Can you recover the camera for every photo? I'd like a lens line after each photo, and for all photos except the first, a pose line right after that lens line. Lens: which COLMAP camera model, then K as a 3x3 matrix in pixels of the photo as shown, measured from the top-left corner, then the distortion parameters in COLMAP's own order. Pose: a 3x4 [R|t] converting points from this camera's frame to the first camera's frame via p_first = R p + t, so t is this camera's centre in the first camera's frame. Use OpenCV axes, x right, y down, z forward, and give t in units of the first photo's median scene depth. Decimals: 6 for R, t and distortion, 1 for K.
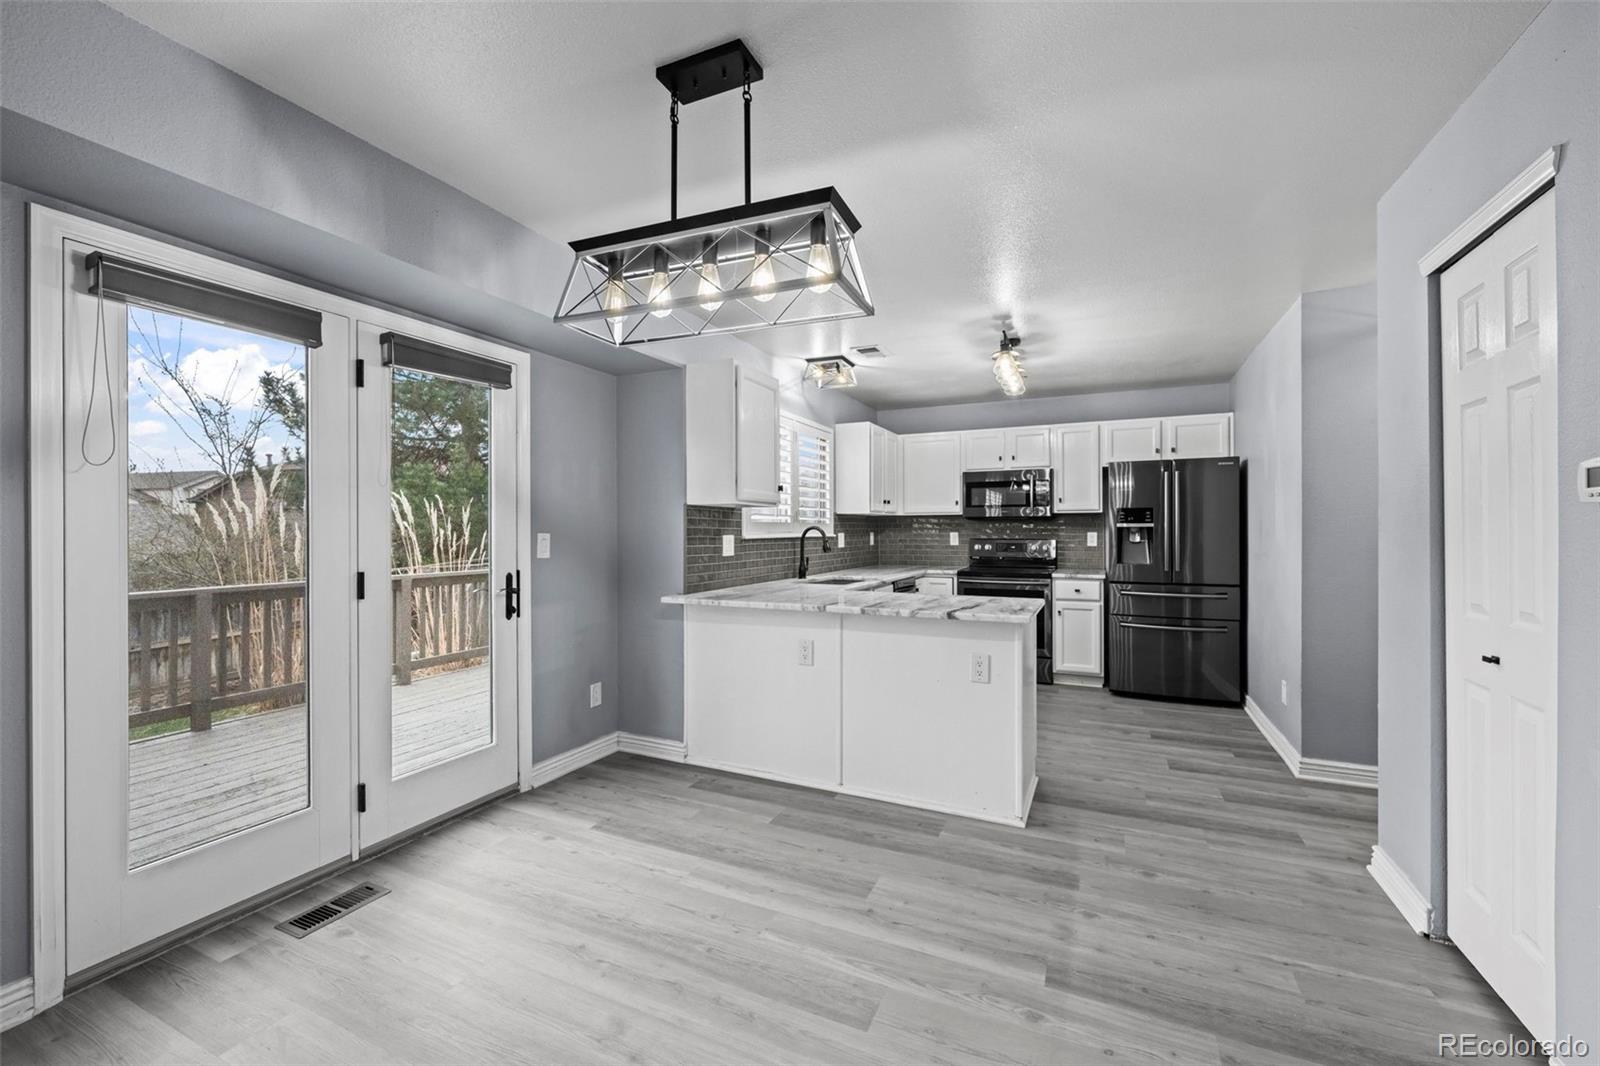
lens RADIAL K [[655.1, 0, 803.5], [0, 655.1, 529.2], [0, 0, 1]] dist [0.003539, -0.000008]
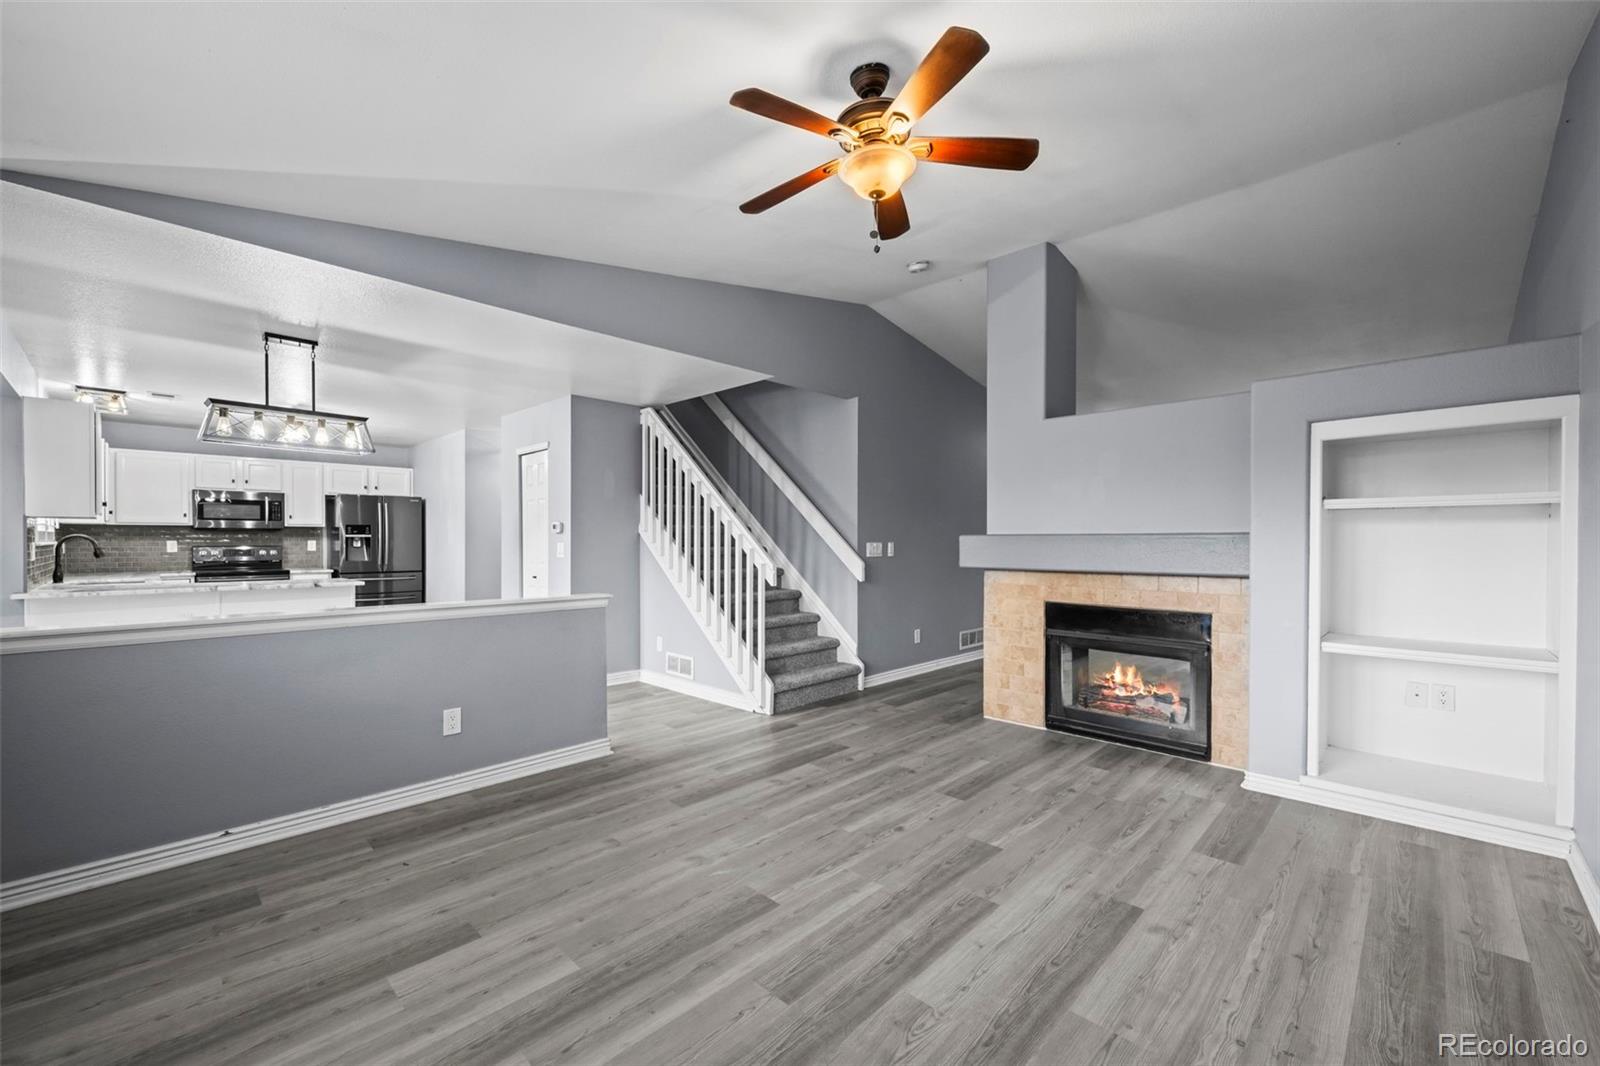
lens RADIAL K [[639.6, 0, 810.9], [0, 639.6, 544.8], [0, 0, 1]] dist [0.000326, -0.000427]
pose [[0.320361, -0.005002, 0.947282, -0.628082], [-0.003503, 0.999973, 0.006465, 0.001081], [-0.947289, -0.005389, 0.320335, -0.541219]]
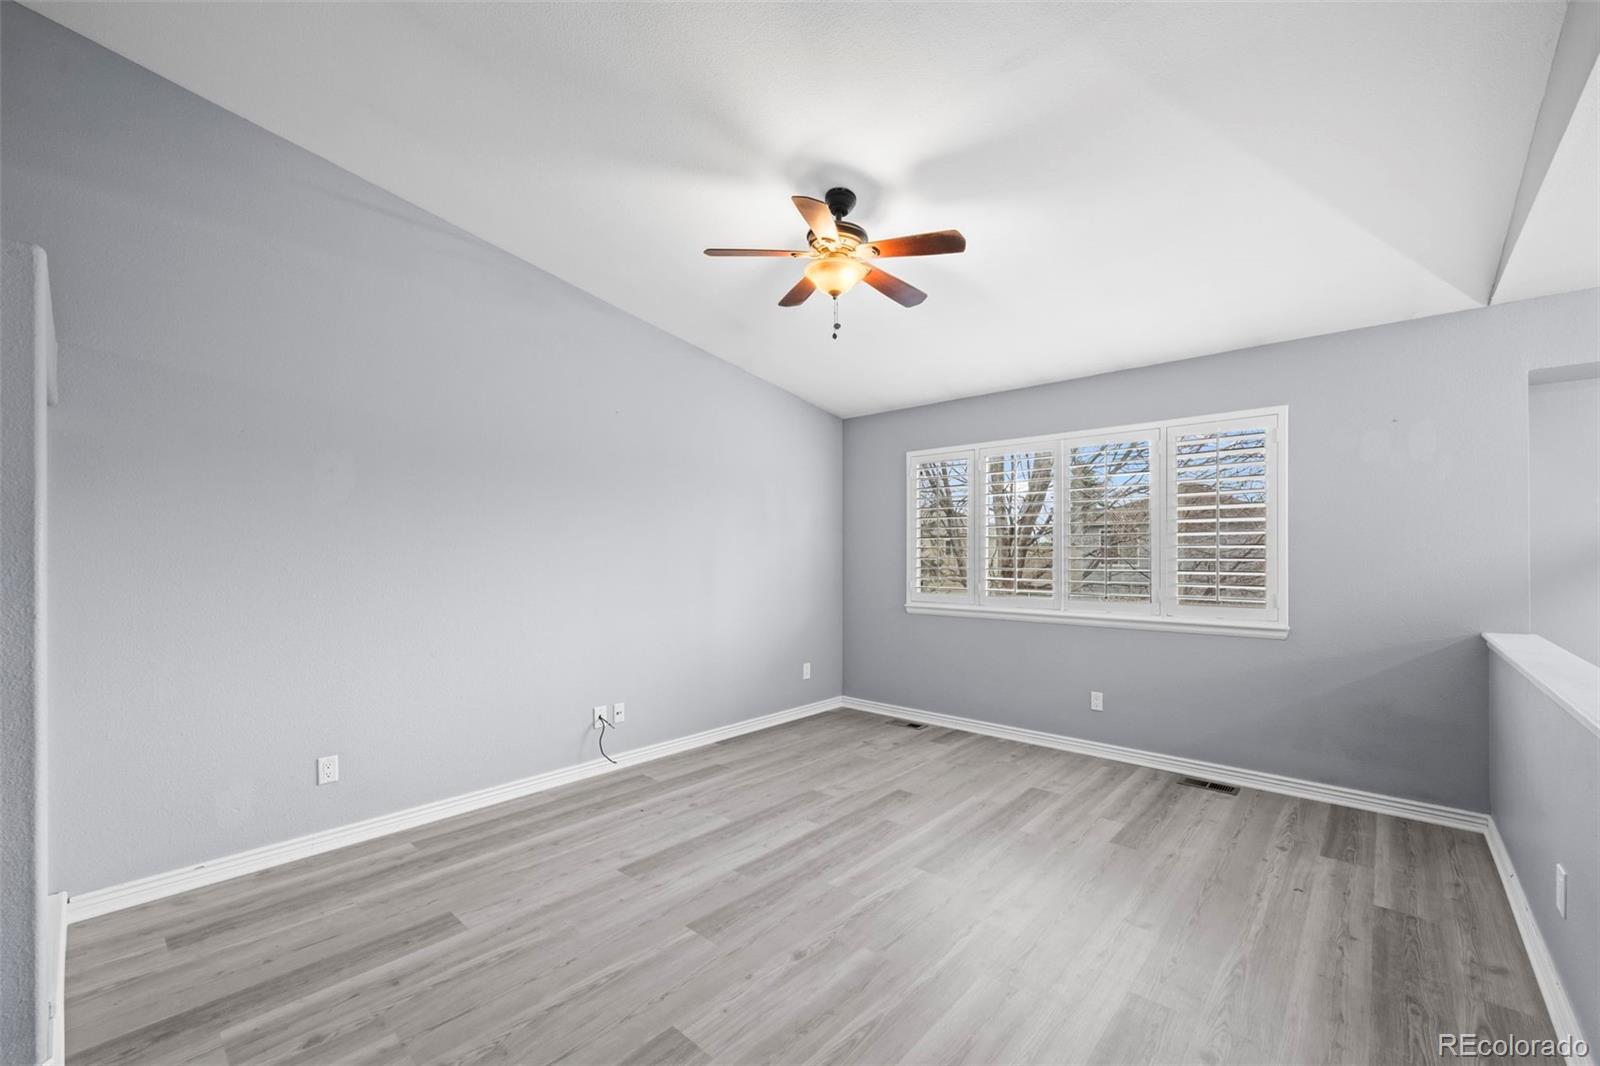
lens RADIAL K [[655.1, 0, 809.6], [0, 655.1, 555.6], [0, 0, 1]] dist [0.003539, -0.000008]
pose [[-0.286446, 0.005670, -0.958080, 0.417825], [0.002641, 0.999983, 0.005128, -0.013345], [0.958093, -0.001061, -0.286456, -0.286074]]
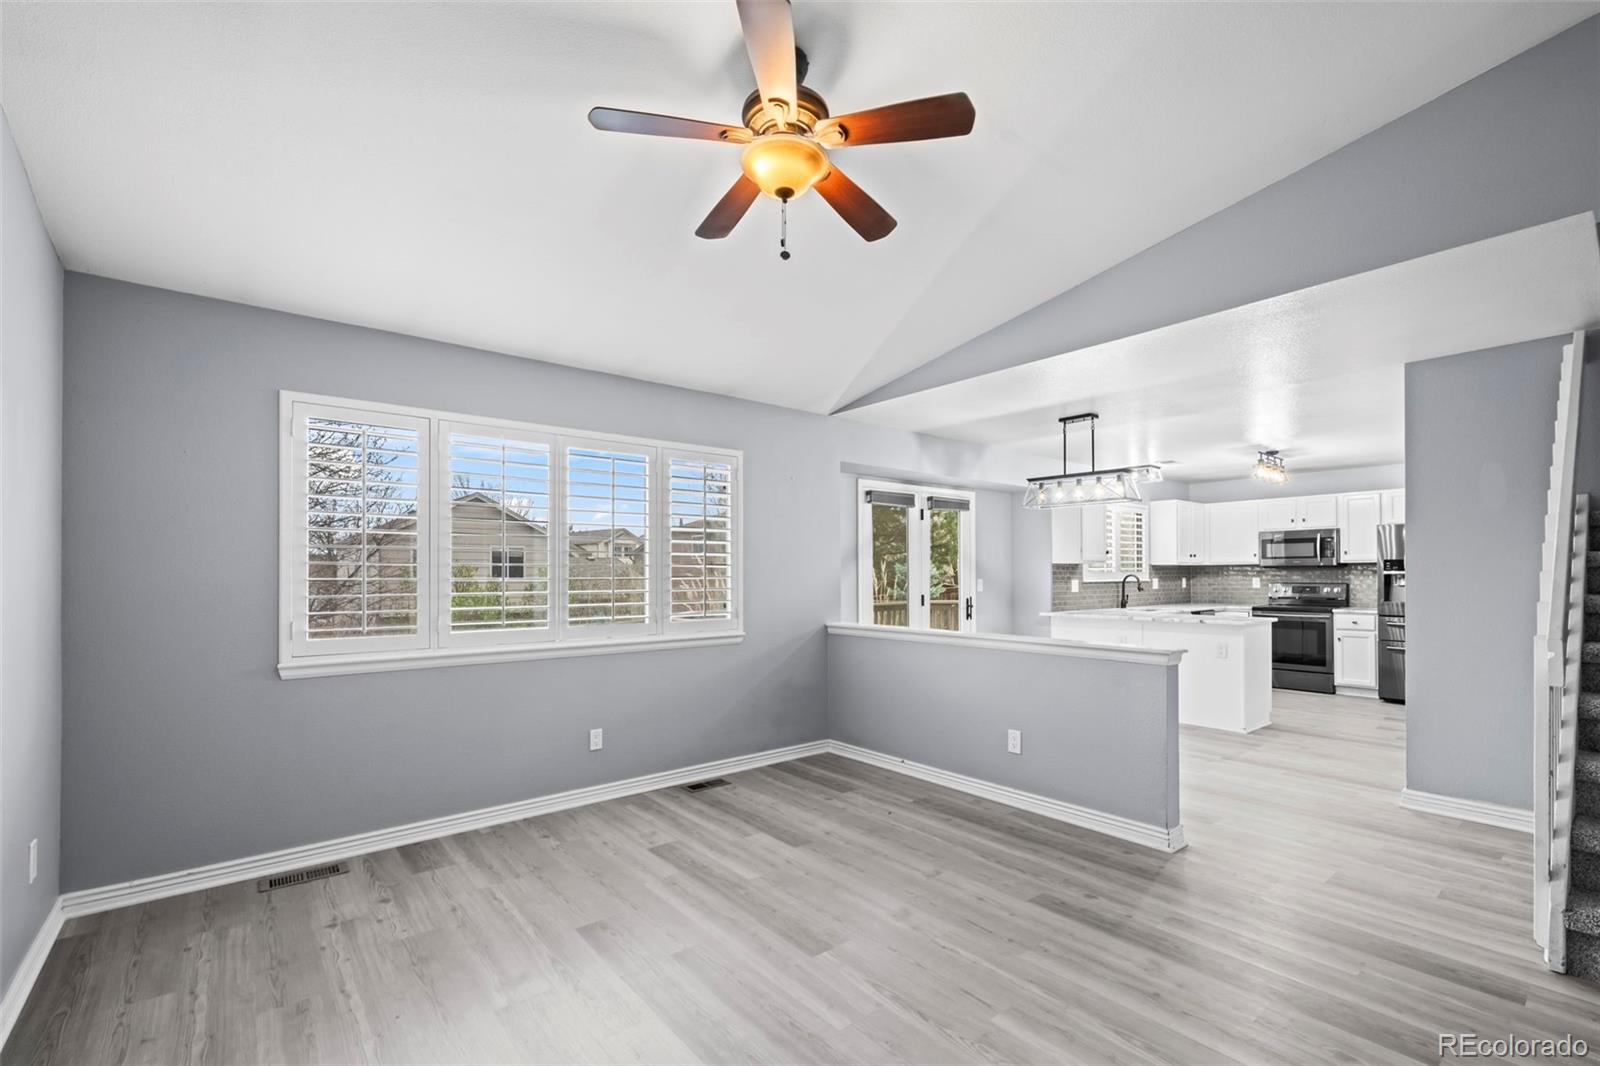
lens RADIAL K [[703.0, 0, 811.3], [0, 703.0, 568.5], [0, 0, 1]] dist [0.003144, 0.000098]
pose [[0.904882, -0.005608, -0.425625, 0.039222], [0.002791, 0.999970, -0.007243, -0.008277], [0.425653, 0.005367, 0.904871, -0.837982]]
